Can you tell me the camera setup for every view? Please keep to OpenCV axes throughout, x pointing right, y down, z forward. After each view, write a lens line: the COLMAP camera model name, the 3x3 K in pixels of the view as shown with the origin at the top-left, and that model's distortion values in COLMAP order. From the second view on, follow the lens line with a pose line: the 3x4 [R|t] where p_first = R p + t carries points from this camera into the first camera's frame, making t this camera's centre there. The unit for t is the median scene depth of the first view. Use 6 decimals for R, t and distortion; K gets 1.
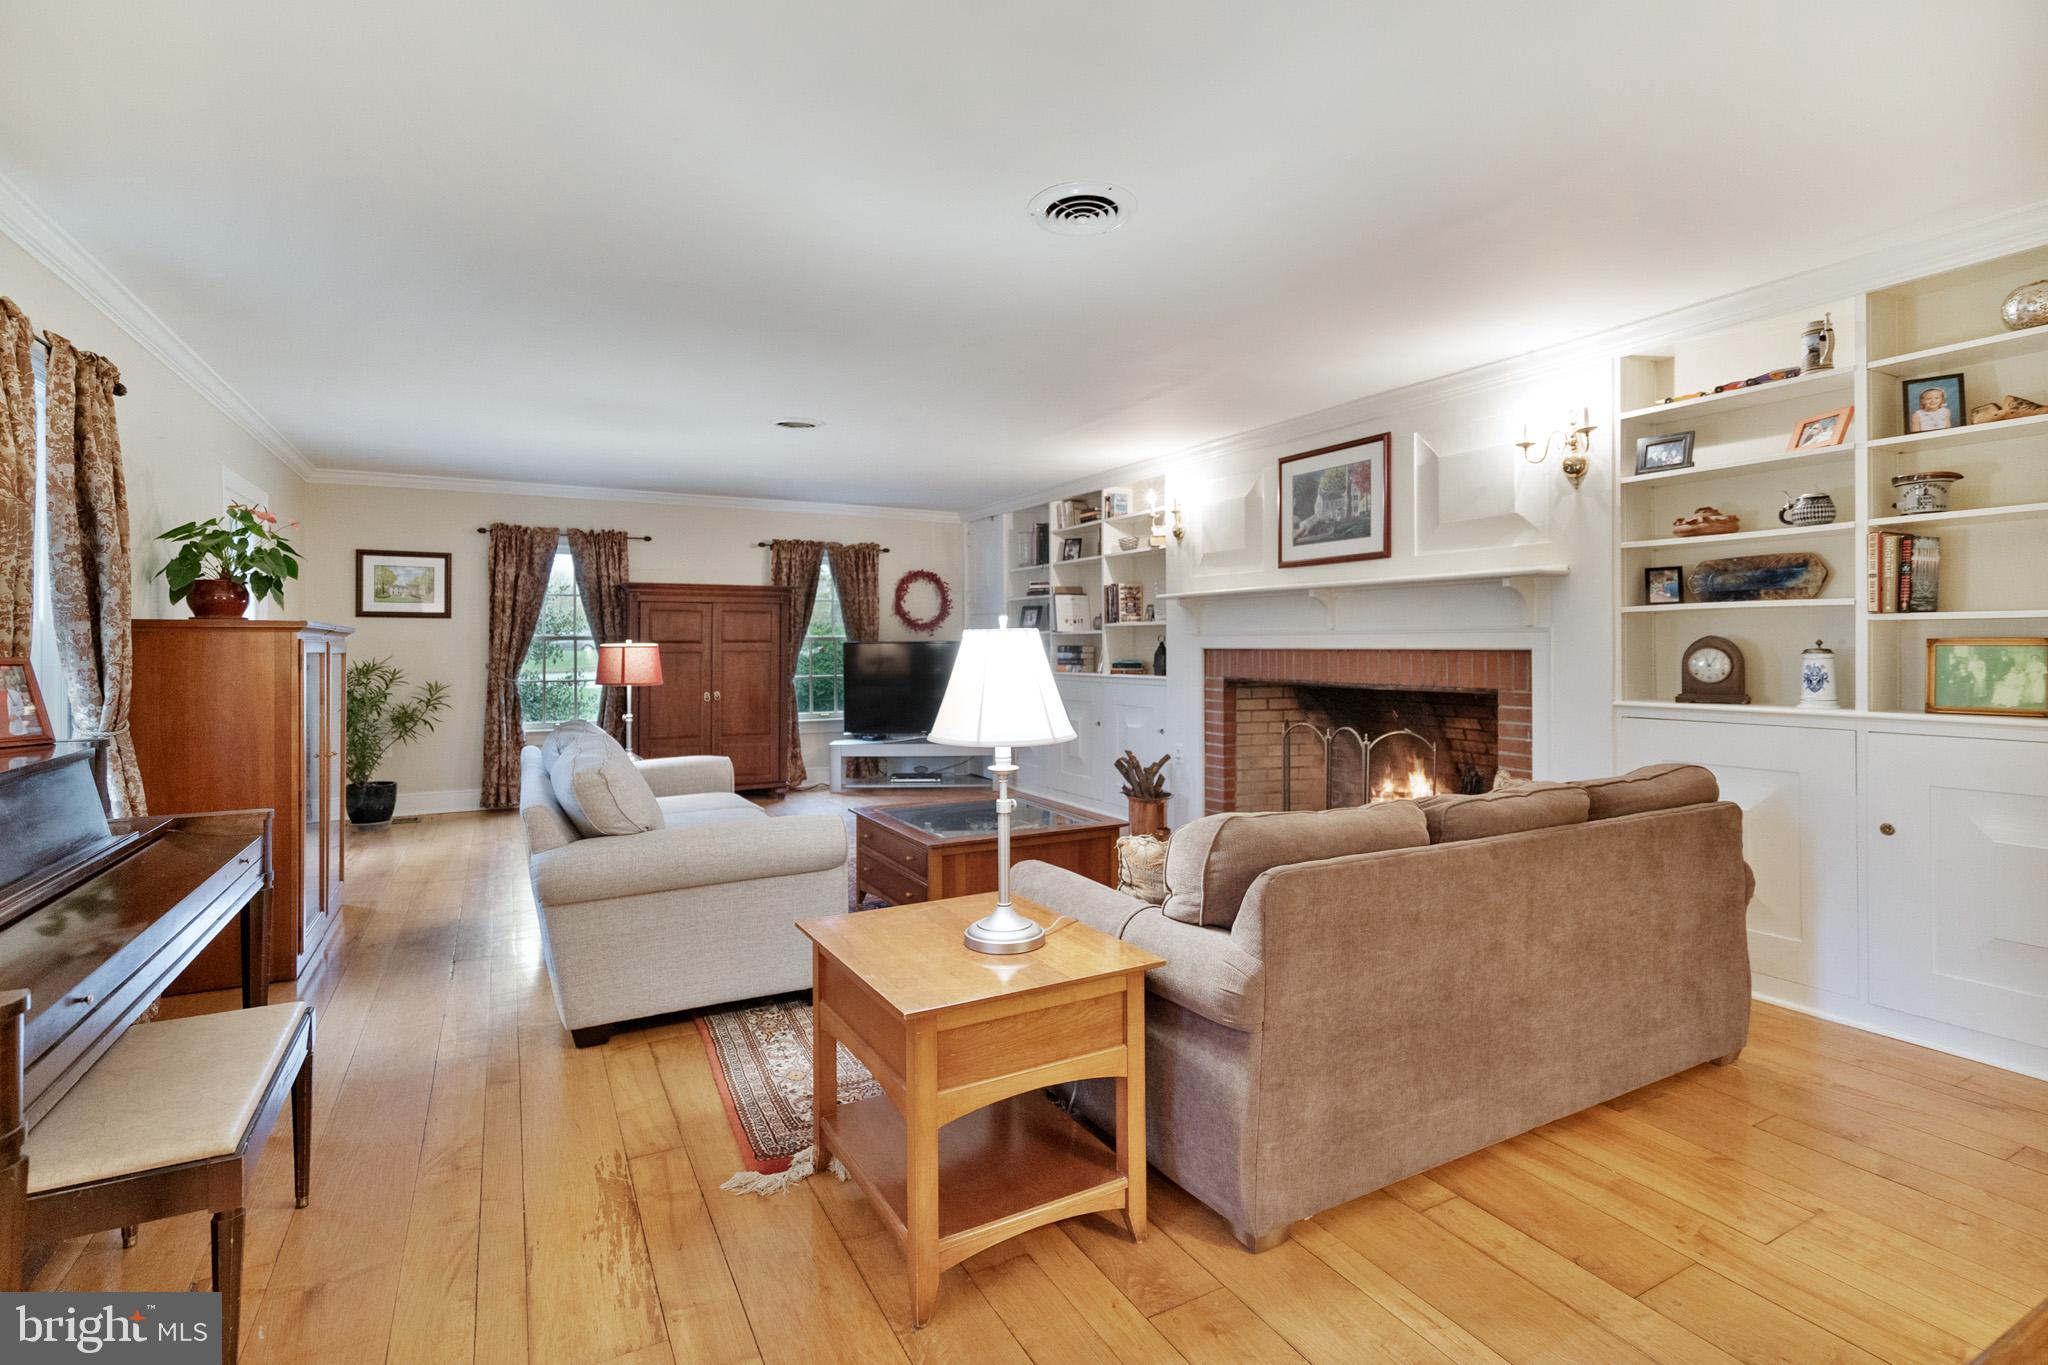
lens RADIAL K [[942.4, 0, 1014.2], [0, 942.4, 658.8], [0, 0, 1]] dist [-0.000554, 0.000364]
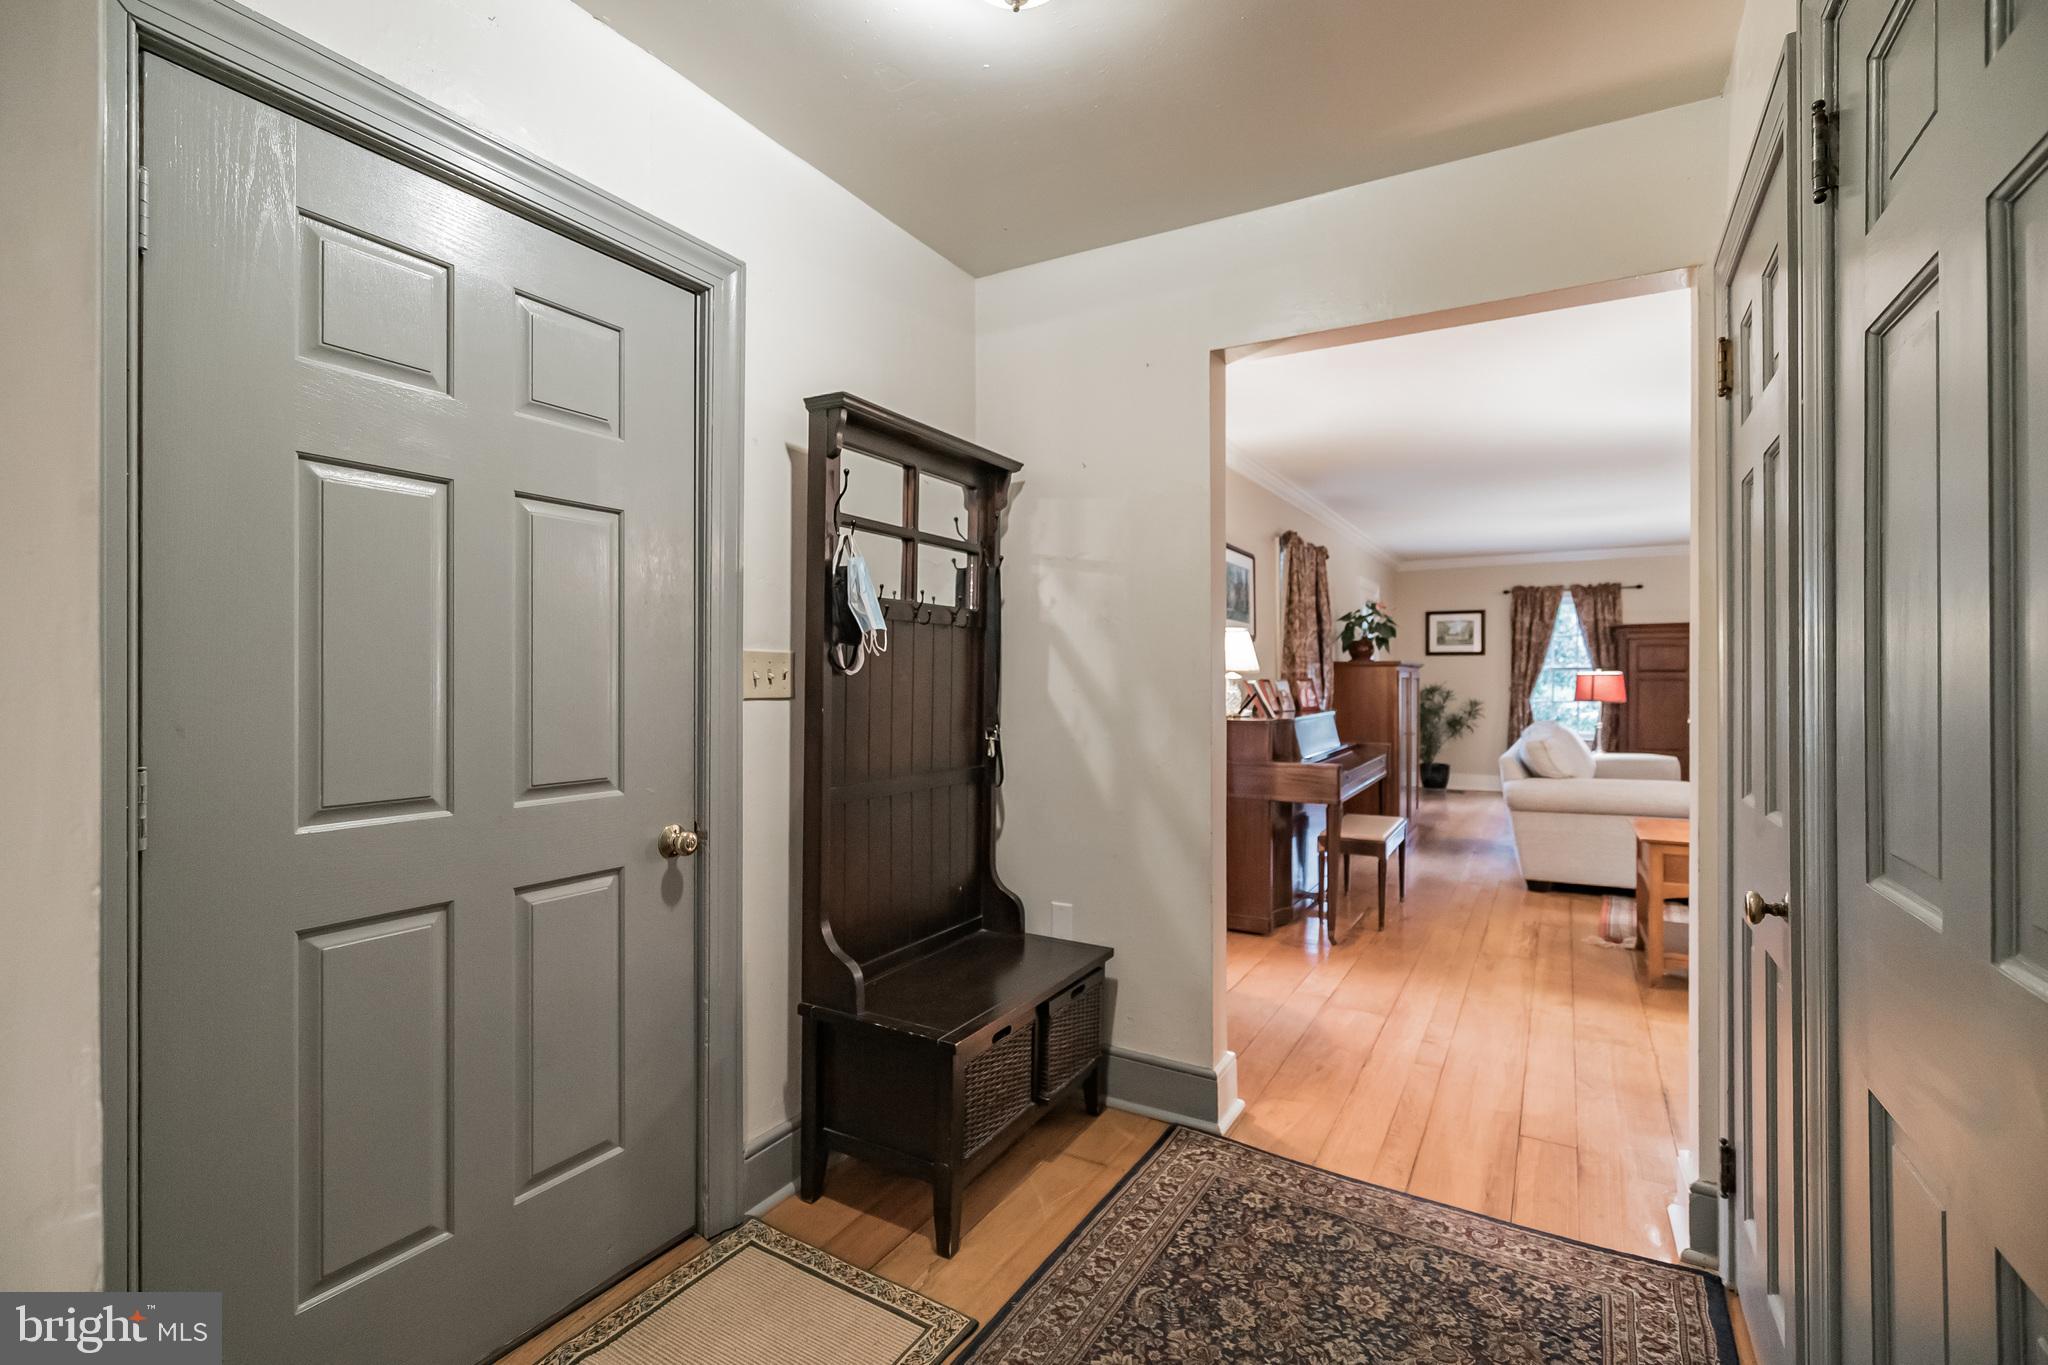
lens RADIAL K [[942.4, 0, 1014.2], [0, 942.4, 658.8], [0, 0, 1]] dist [-0.000554, 0.000364]
pose [[0.518719, -0.016201, -0.854791, 0.283796], [-0.011486, 0.999598, -0.025915, 0.008514], [0.854868, 0.023260, 0.518324, -0.393863]]
